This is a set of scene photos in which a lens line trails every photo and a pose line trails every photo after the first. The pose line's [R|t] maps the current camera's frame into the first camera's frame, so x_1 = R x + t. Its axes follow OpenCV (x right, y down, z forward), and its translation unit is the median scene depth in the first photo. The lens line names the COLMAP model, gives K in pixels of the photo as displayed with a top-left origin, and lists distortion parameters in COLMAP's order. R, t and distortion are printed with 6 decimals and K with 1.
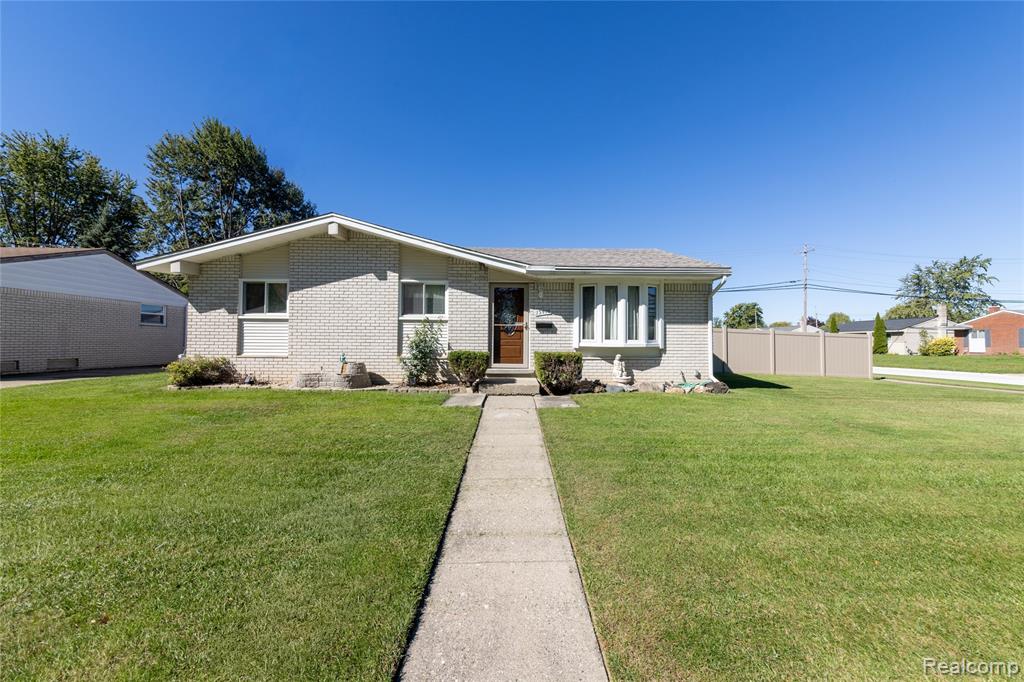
lens RADIAL K [[391.5, 0, 512.0], [0, 391.5, 341.0], [0, 0, 1]] dist [-0.001956, -0.000214]
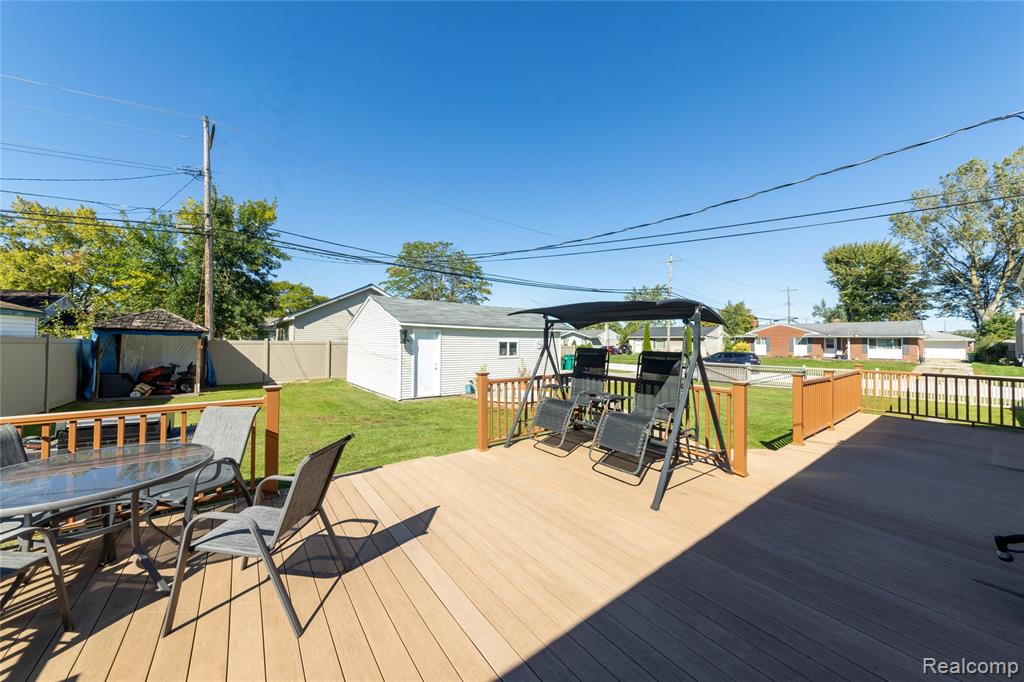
lens RADIAL K [[352.2, 0, 512.0], [0, 352.2, 341.0], [0, 0, 1]] dist [0.001676, 0.000169]
pose [[0.808754, 0.000419, 0.588146, -0.594952], [-0.007827, 0.999919, 0.010051, -0.073713], [-0.588094, -0.012732, 0.808692, 1.868911]]
